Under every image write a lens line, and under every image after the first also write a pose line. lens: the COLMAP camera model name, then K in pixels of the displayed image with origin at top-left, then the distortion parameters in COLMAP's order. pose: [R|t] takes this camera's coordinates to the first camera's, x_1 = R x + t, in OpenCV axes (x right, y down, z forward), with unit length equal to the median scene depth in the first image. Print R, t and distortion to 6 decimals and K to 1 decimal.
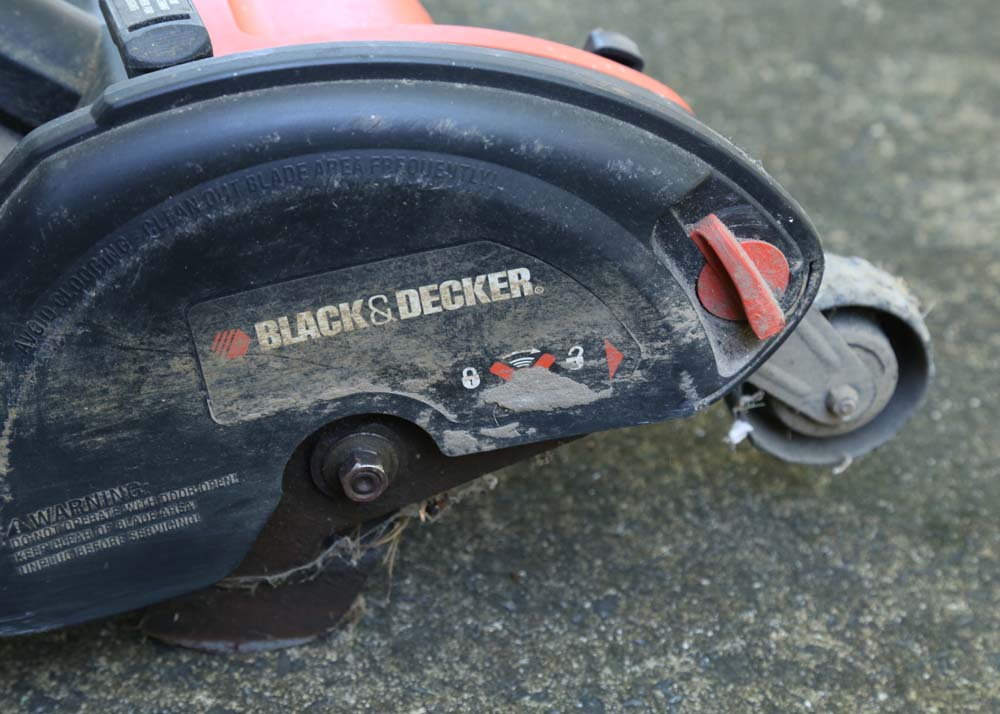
lens RADIAL K [[2750.2, 0, 500.0], [0, 2750.2, 357.0], [0, 0, 1]] dist [0.398642, 0.438650]
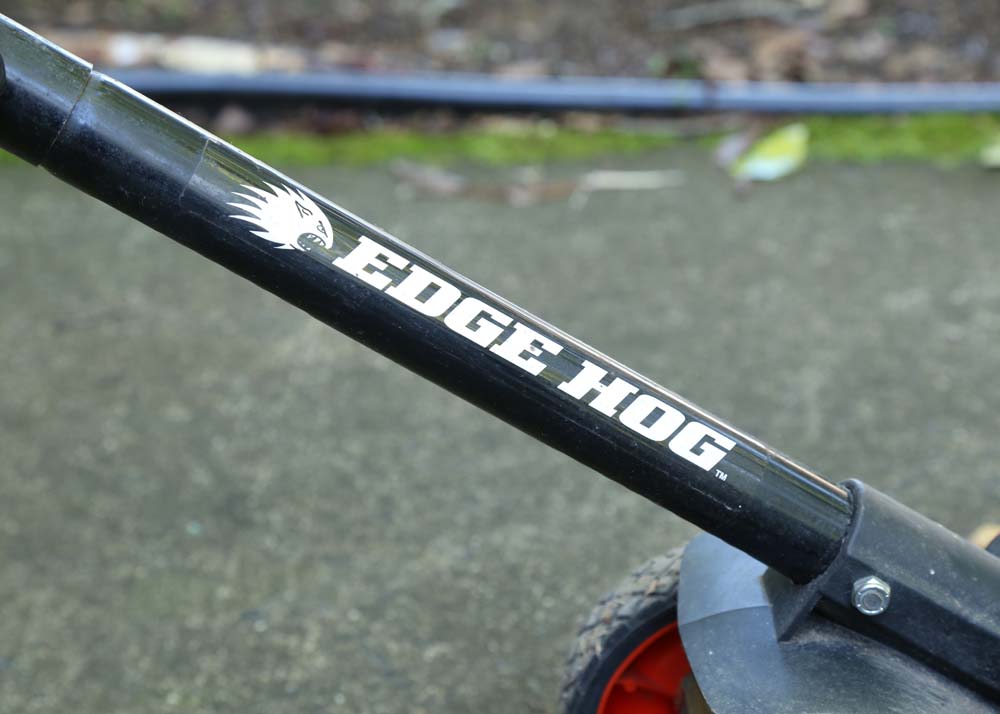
lens RADIAL K [[2750.2, 0, 500.0], [0, 2750.2, 357.0], [0, 0, 1]] dist [0.398642, 0.438650]
pose [[0.982228, 0.008919, -0.187482, -0.160474], [-0.033639, 0.991063, -0.129086, -0.066279], [0.184655, 0.133099, 0.973749, -0.097169]]
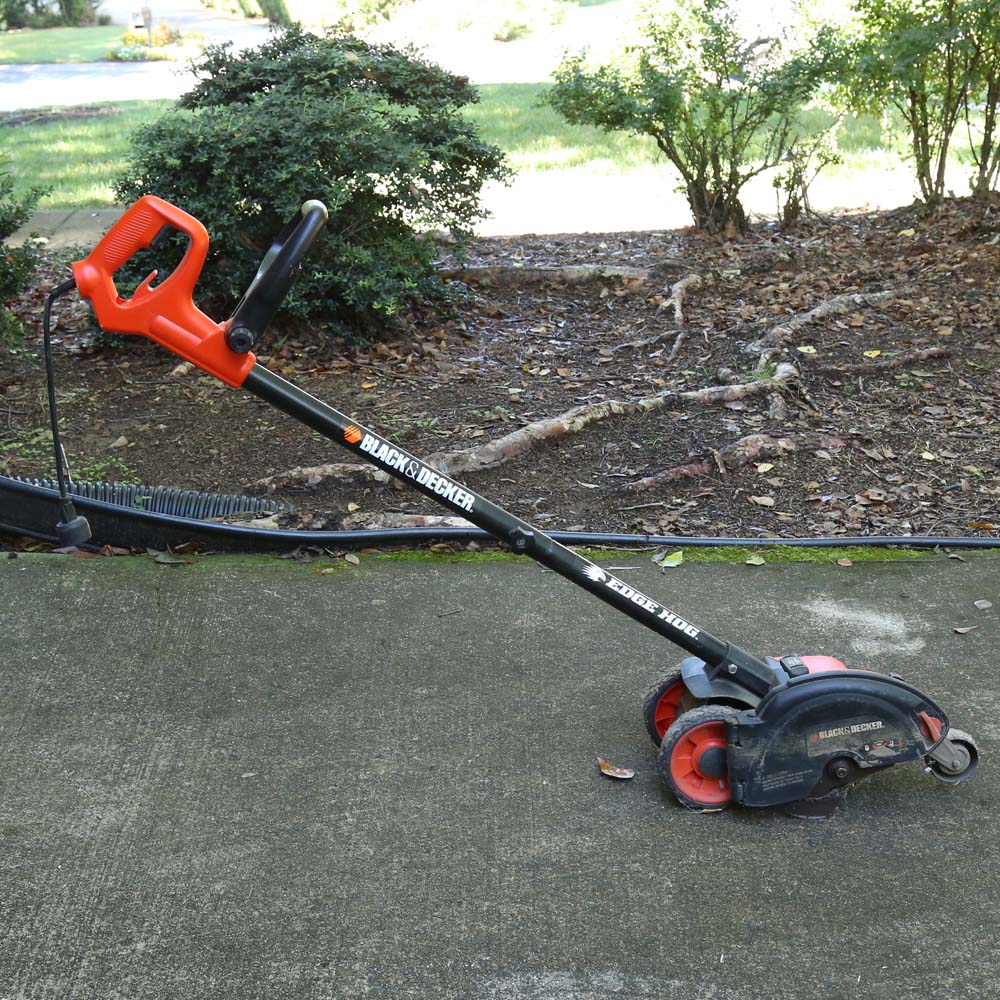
lens RADIAL K [[1985.5, 0, 448.1], [0, 1985.5, 475.0], [0, 0, 1]] dist [-0.006210, 0.211830]
pose [[0.989134, 0.000494, -0.147018, -0.205372], [-0.036707, 0.969155, -0.243703, 0.380958], [0.142362, 0.246452, 0.958642, -2.224652]]
